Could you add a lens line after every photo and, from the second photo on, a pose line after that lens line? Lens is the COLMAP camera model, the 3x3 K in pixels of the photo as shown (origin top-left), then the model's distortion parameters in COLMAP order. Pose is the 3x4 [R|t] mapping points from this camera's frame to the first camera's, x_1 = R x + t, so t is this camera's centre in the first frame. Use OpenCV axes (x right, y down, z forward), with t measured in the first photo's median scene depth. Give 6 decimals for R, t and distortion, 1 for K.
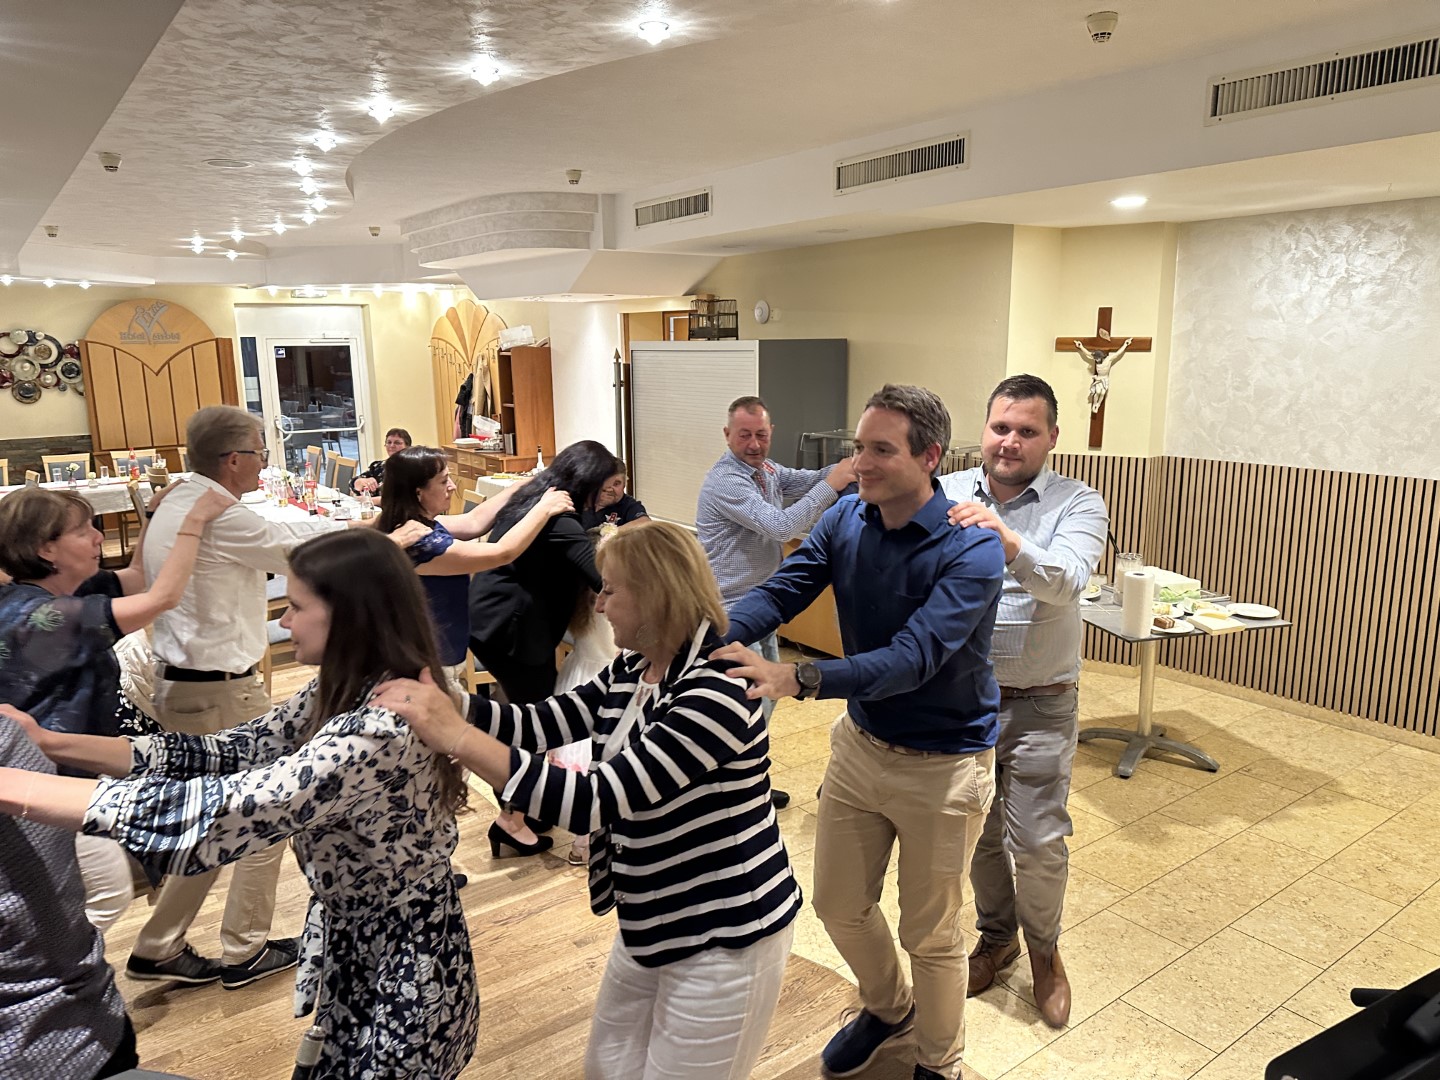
lens RADIAL K [[993.9, 0, 713.7], [0, 993.9, 533.5], [0, 0, 1]] dist [0.023451, -0.028605]
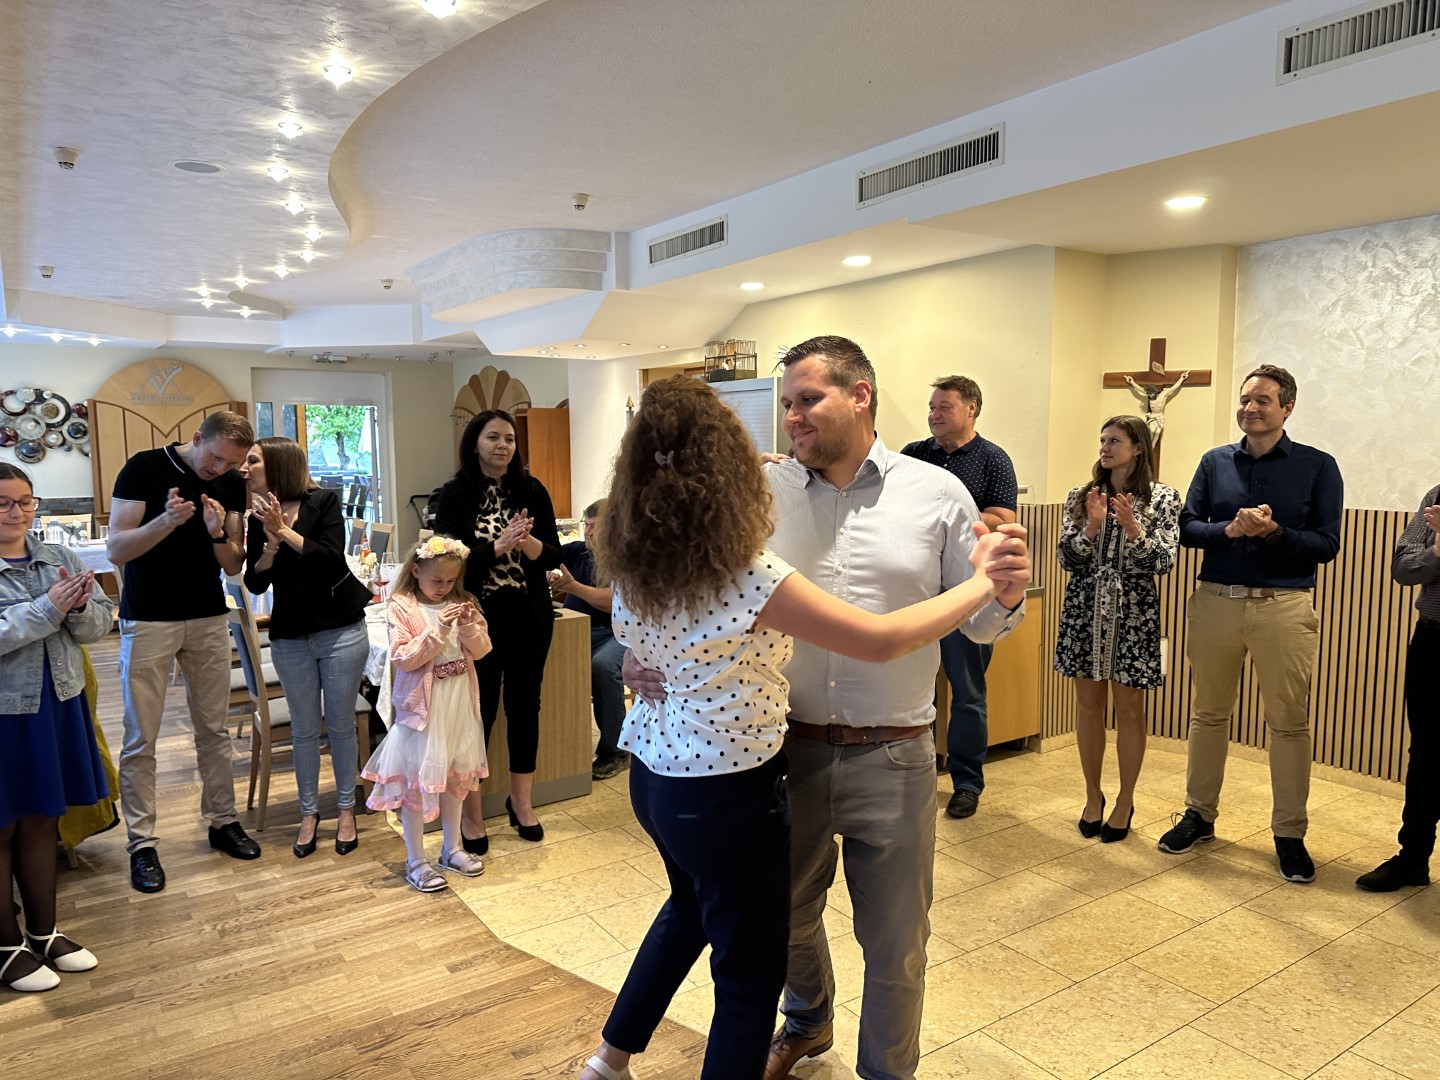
lens RADIAL K [[993.9, 0, 728.7], [0, 993.9, 540.8], [0, 0, 1]] dist [0.023451, -0.028605]
pose [[0.999602, 0.011305, -0.025864, 0.031906], [-0.013663, 0.995582, -0.092893, 0.051375], [0.024700, 0.093210, 0.995340, 0.118614]]
